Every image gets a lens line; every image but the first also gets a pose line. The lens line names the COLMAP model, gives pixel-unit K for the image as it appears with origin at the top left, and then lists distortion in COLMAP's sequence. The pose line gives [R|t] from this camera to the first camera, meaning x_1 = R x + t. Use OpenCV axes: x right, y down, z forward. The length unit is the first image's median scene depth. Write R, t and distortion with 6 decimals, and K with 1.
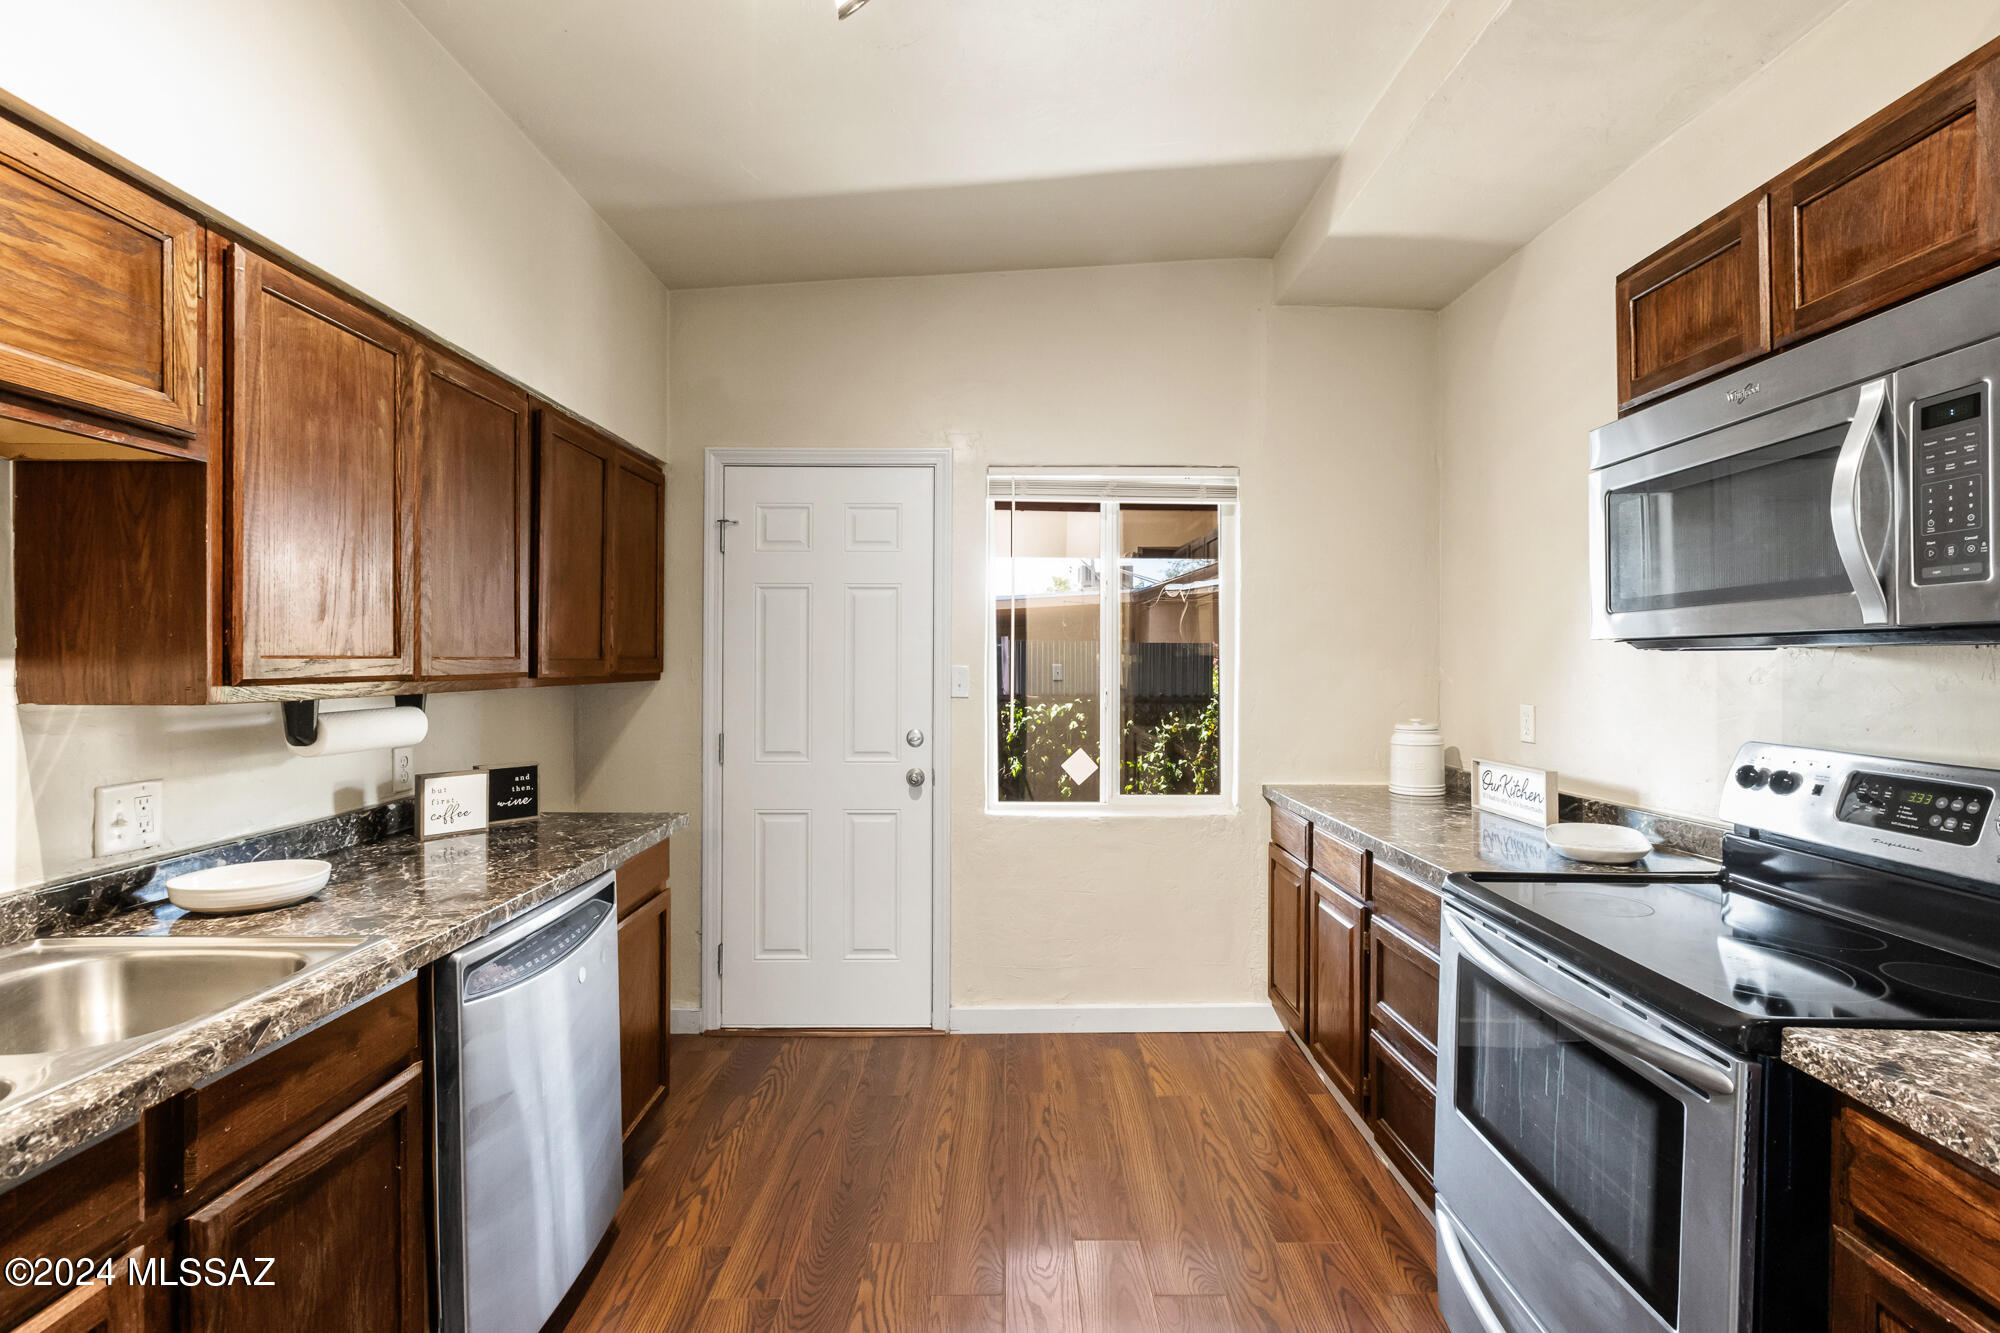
lens RADIAL K [[925.9, 0, 1000.0], [0, 925.9, 666.5], [0, 0, 1]] dist [0.002356, 0.001016]
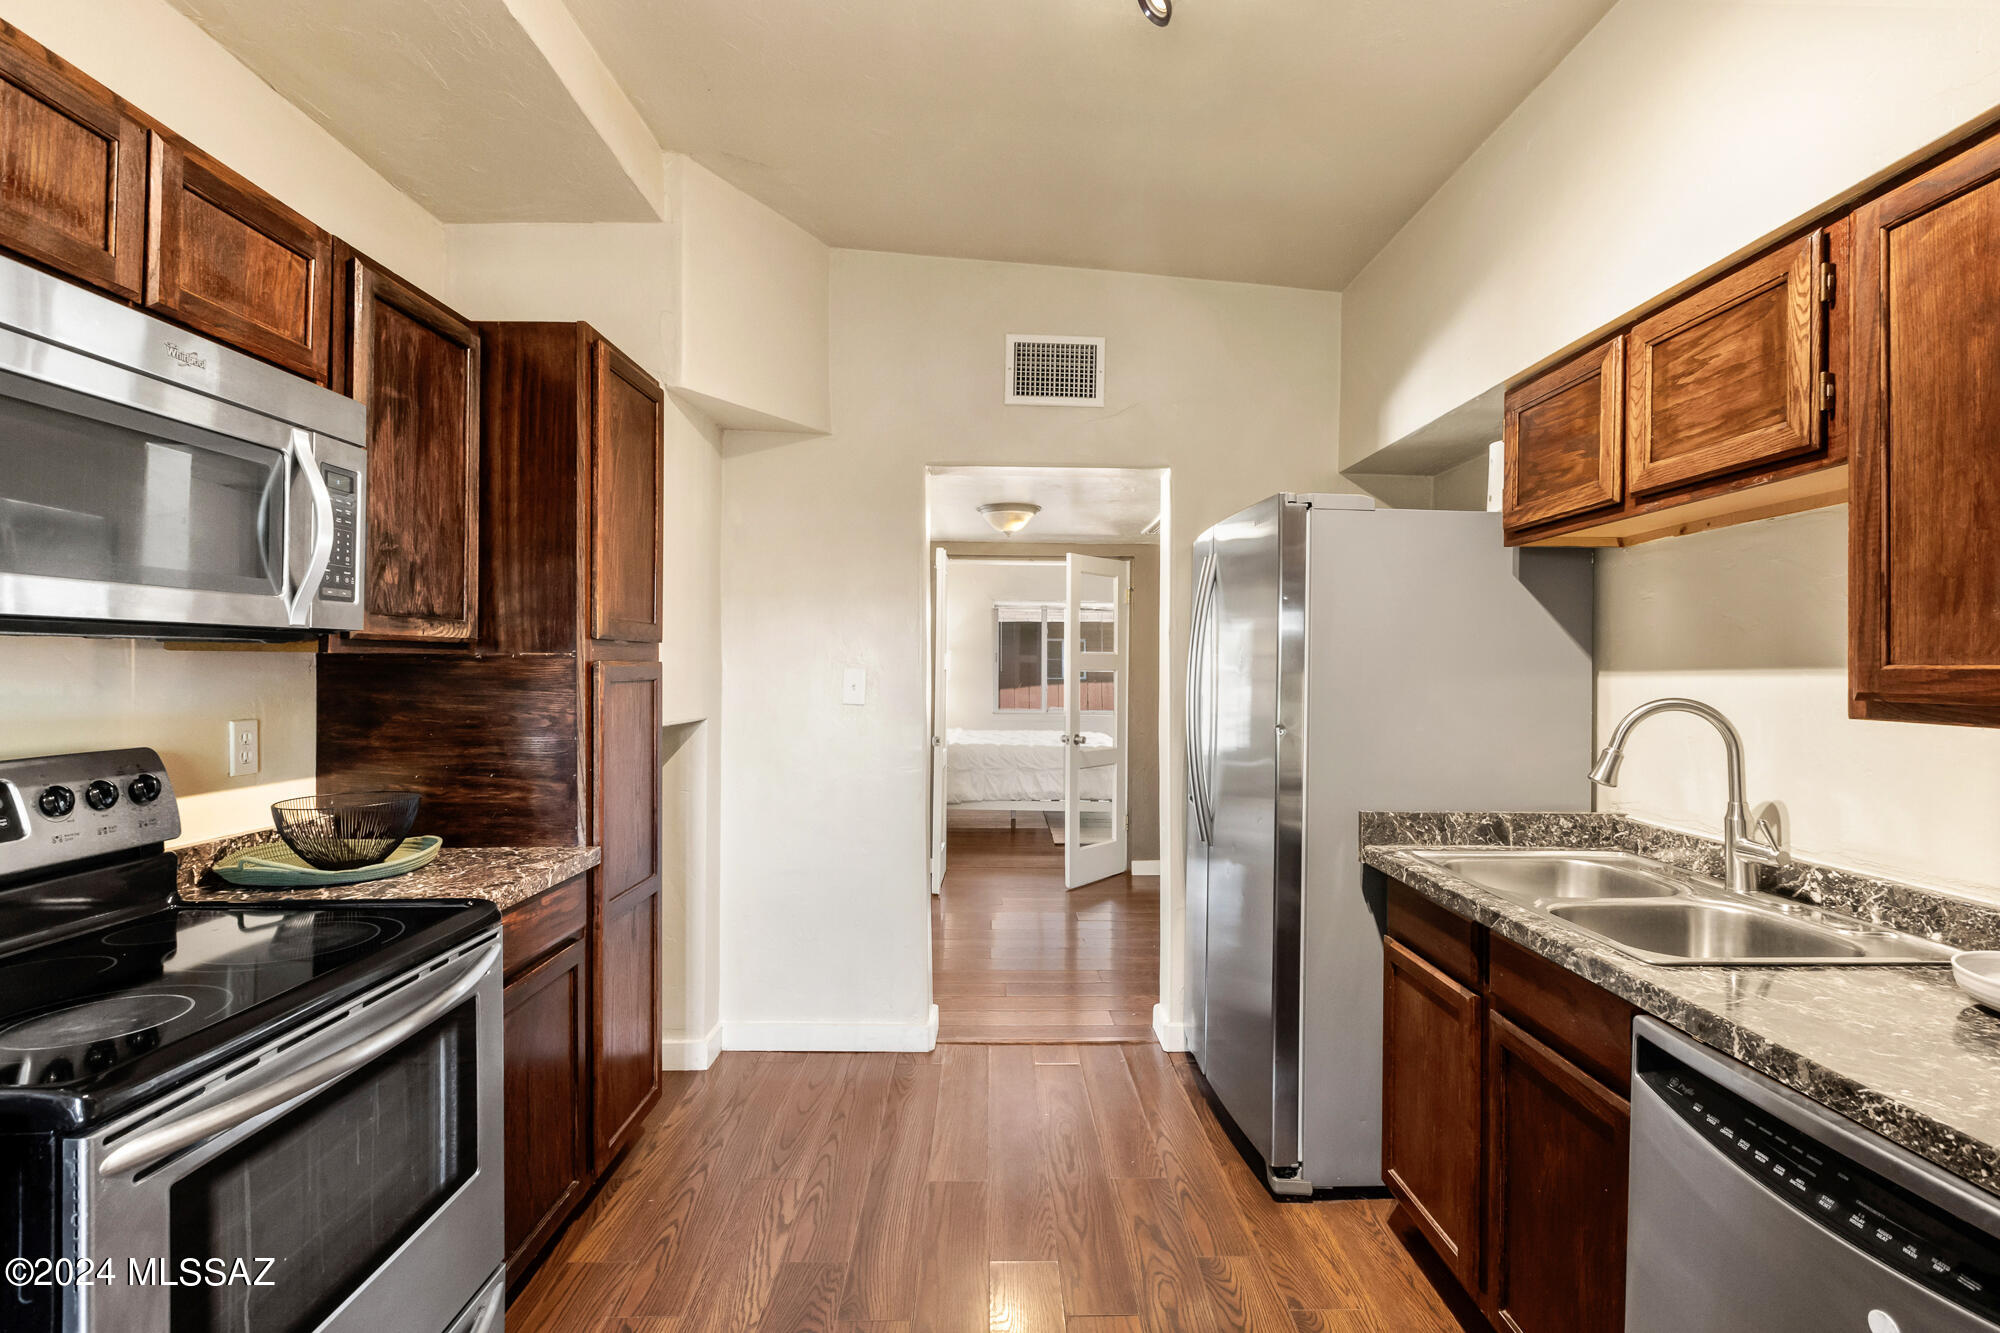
lens RADIAL K [[925.9, 0, 1000.0], [0, 925.9, 666.5], [0, 0, 1]] dist [0.002356, 0.001016]
pose [[-0.999843, -0.011141, -0.013748, 0.019048], [-0.011172, 0.999935, 0.002206, -0.003504], [0.013723, 0.002359, -0.999903, 2.168611]]
